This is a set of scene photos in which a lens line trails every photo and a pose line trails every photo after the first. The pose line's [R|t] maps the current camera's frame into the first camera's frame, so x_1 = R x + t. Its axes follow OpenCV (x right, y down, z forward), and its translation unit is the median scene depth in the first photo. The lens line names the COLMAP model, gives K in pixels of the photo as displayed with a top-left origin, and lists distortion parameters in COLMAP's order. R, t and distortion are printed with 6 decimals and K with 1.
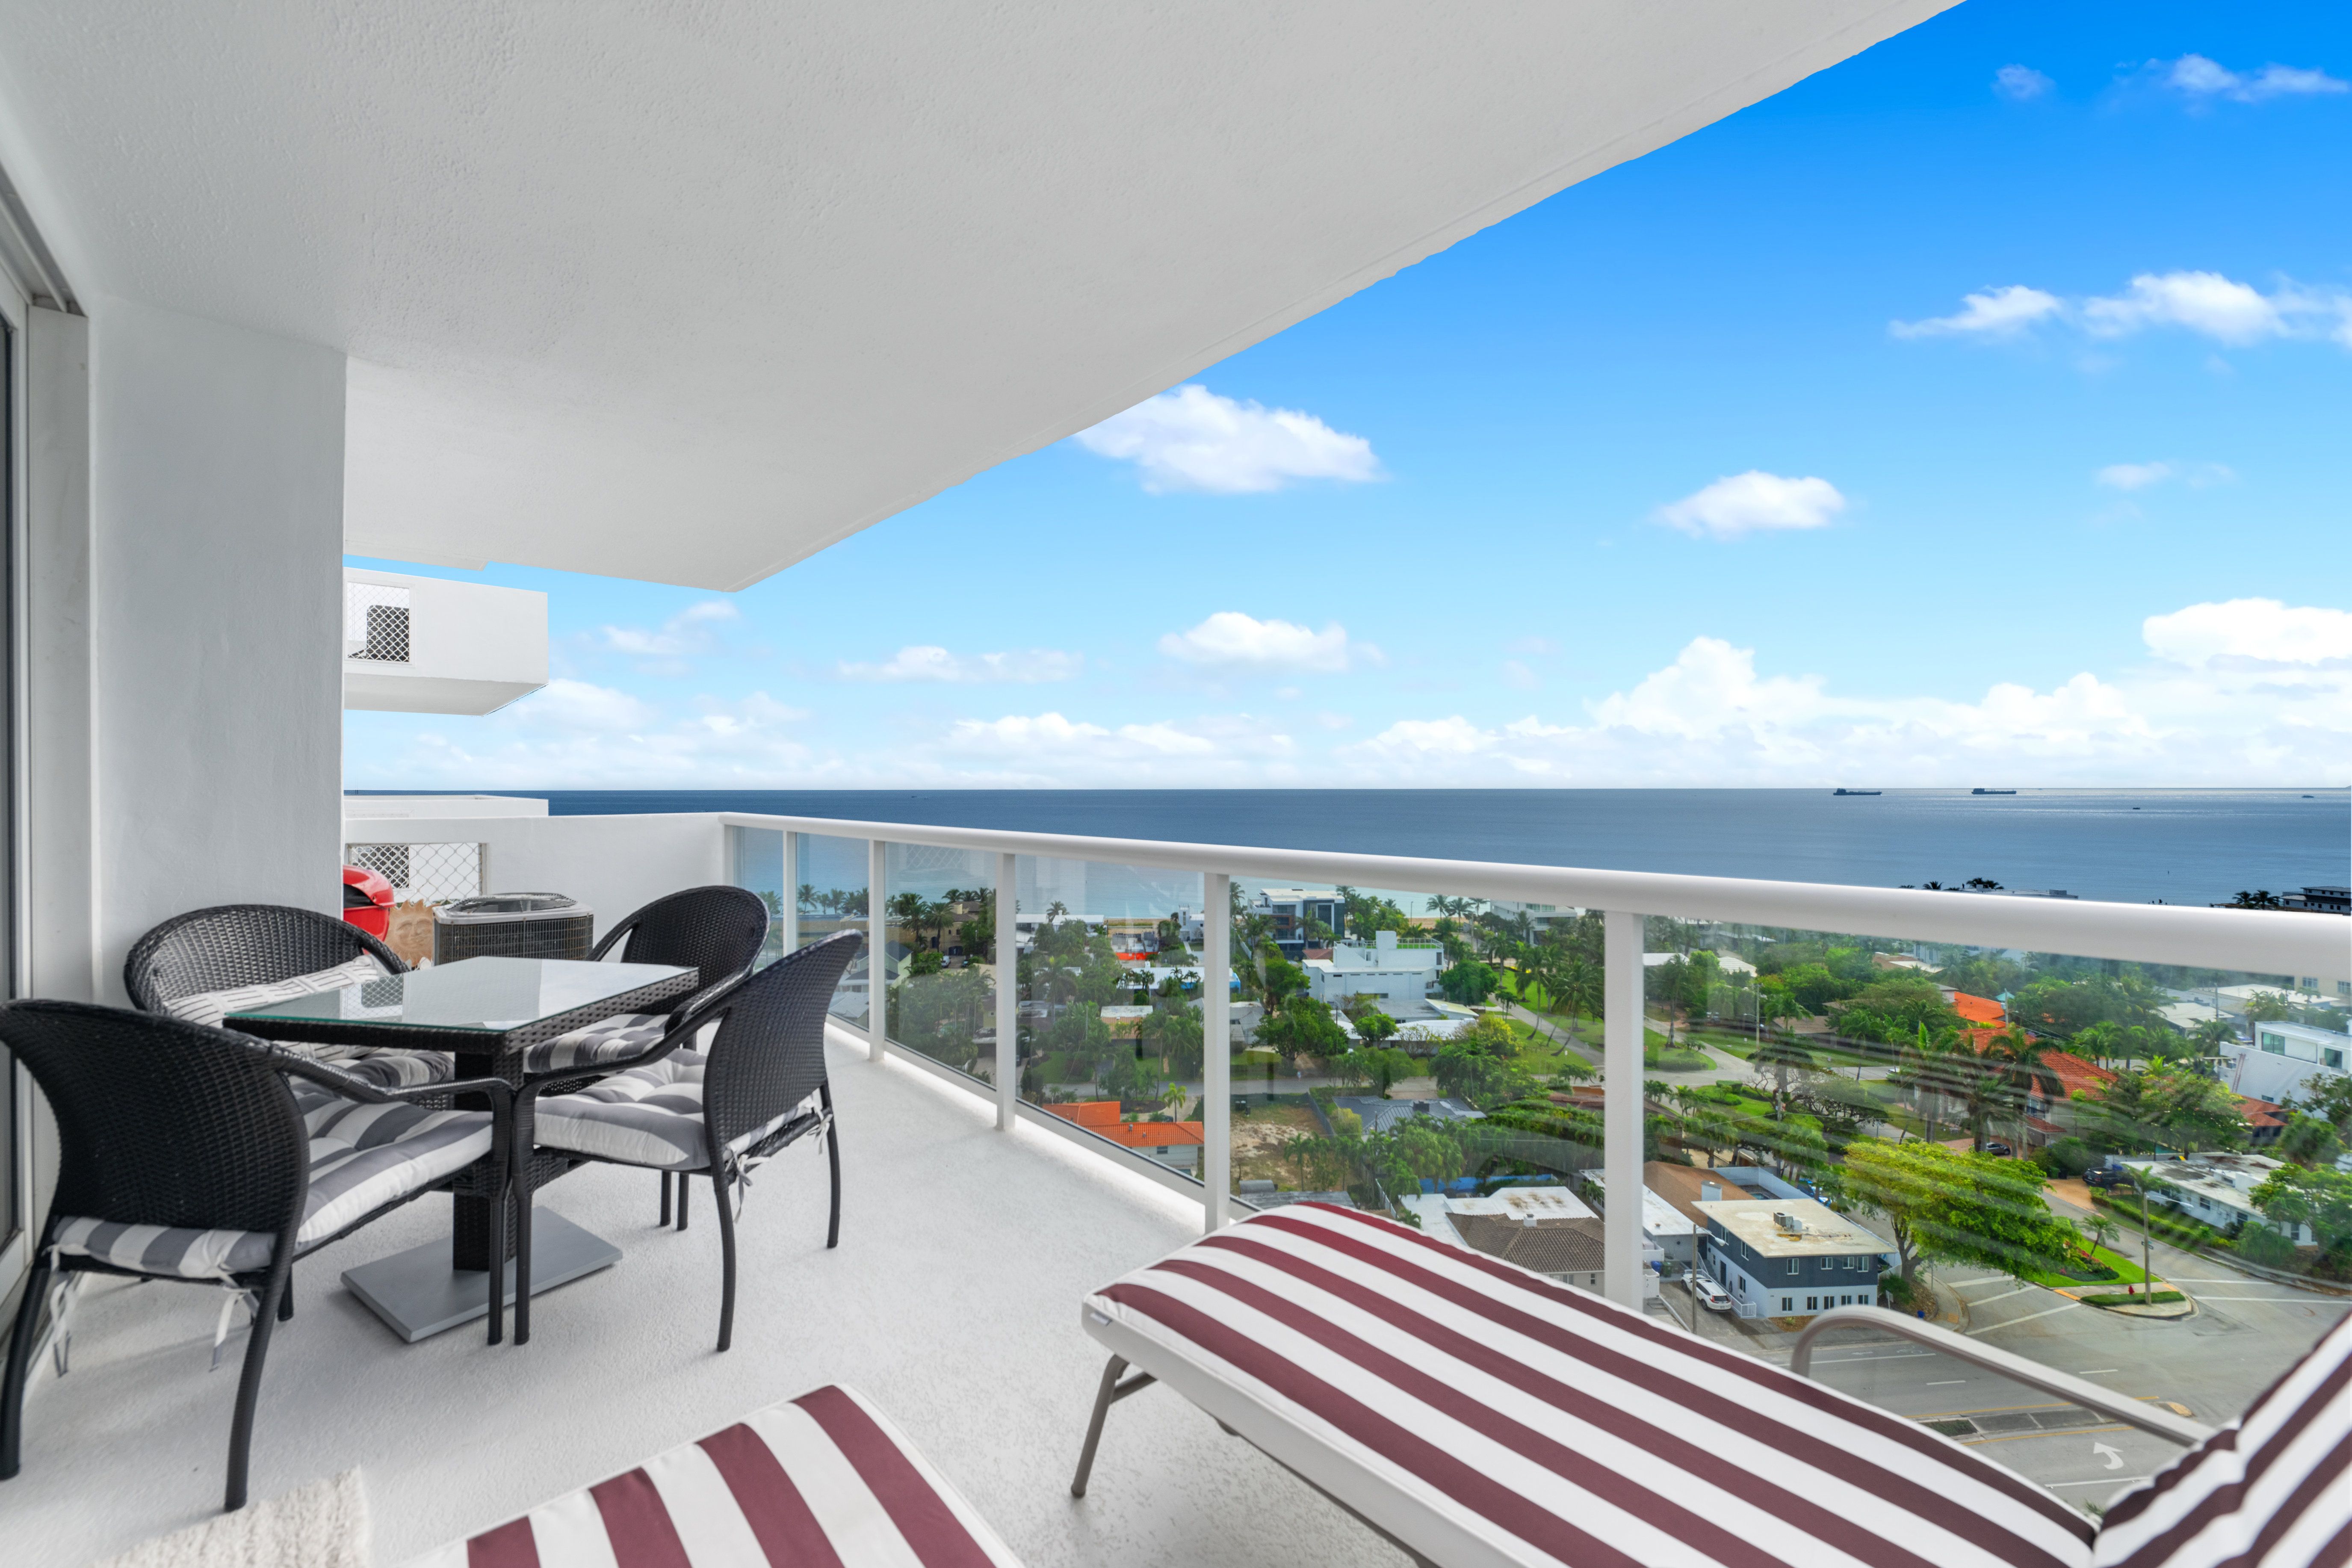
lens RADIAL K [[937.7, 0, 1222.2], [0, 937.7, 796.8], [0, 0, 1]] dist [-0.004148, -0.000069]
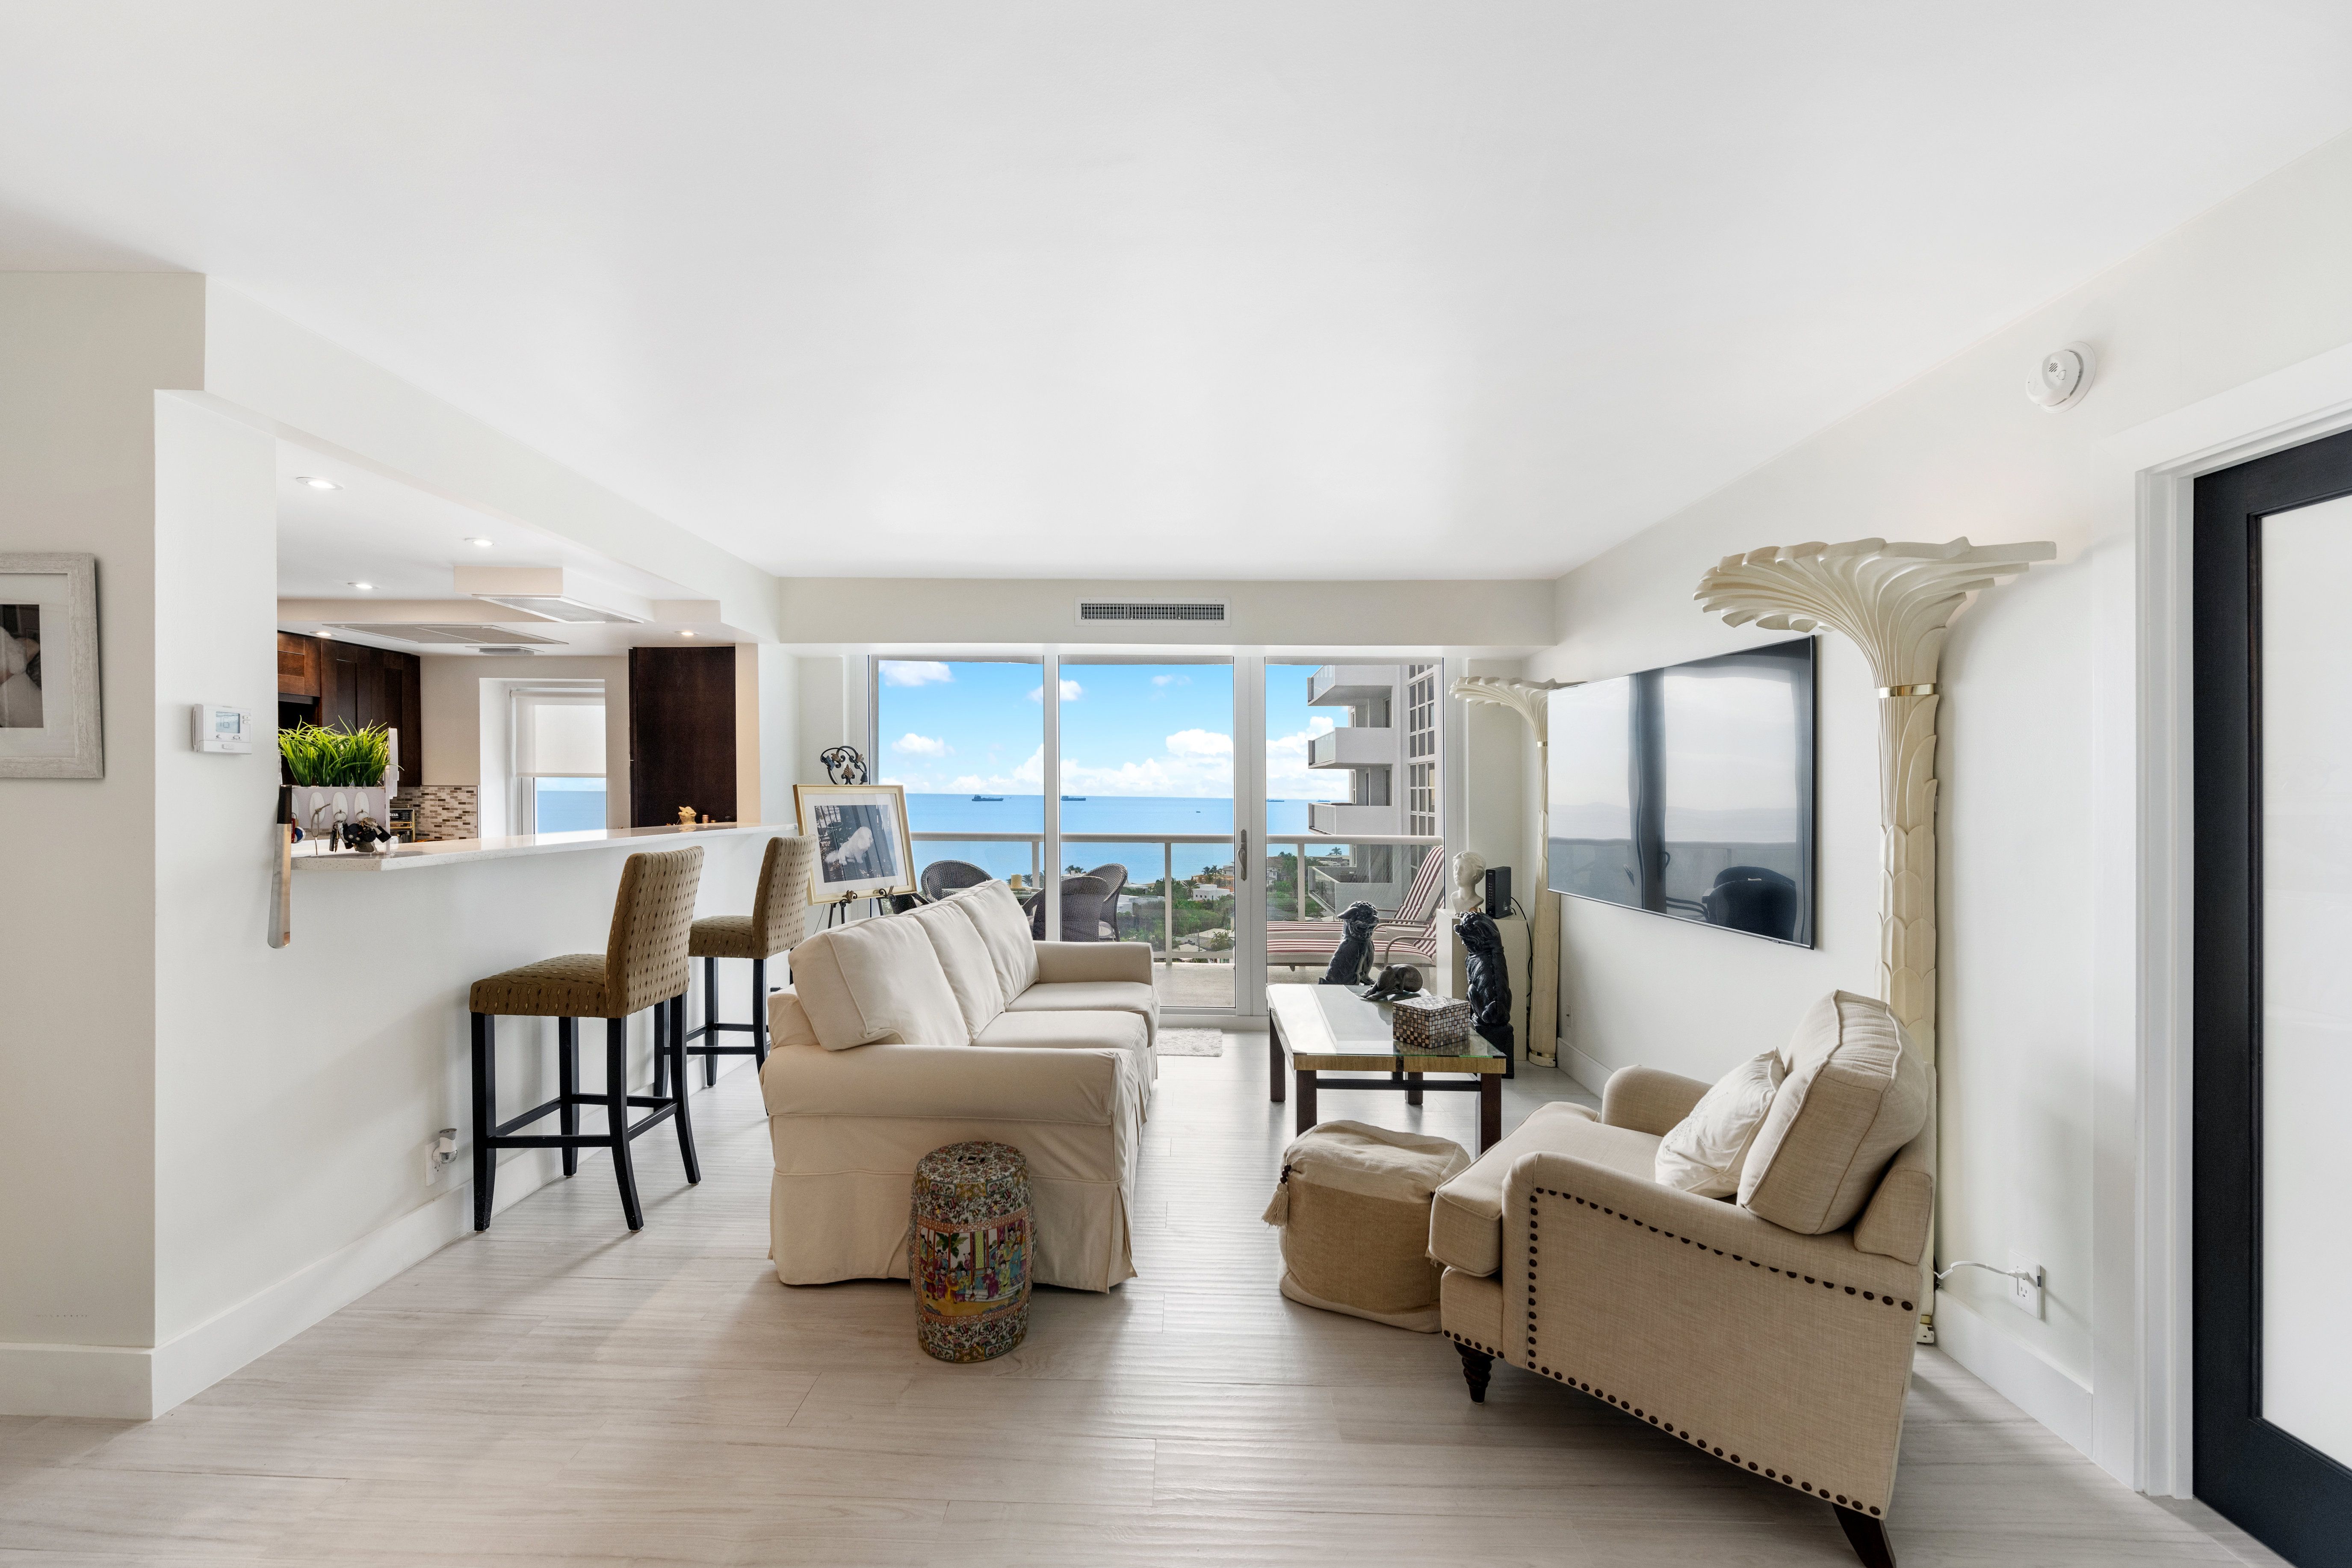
lens RADIAL K [[964.7, 0, 1169.3], [0, 964.7, 816.5], [0, 0, 1]] dist [-0.003991, -0.001214]
pose [[0.707508, -0.003796, 0.706695, -0.958298], [-0.008015, 0.999878, 0.013394, -0.008674], [-0.706660, -0.015140, 0.707392, -0.959877]]
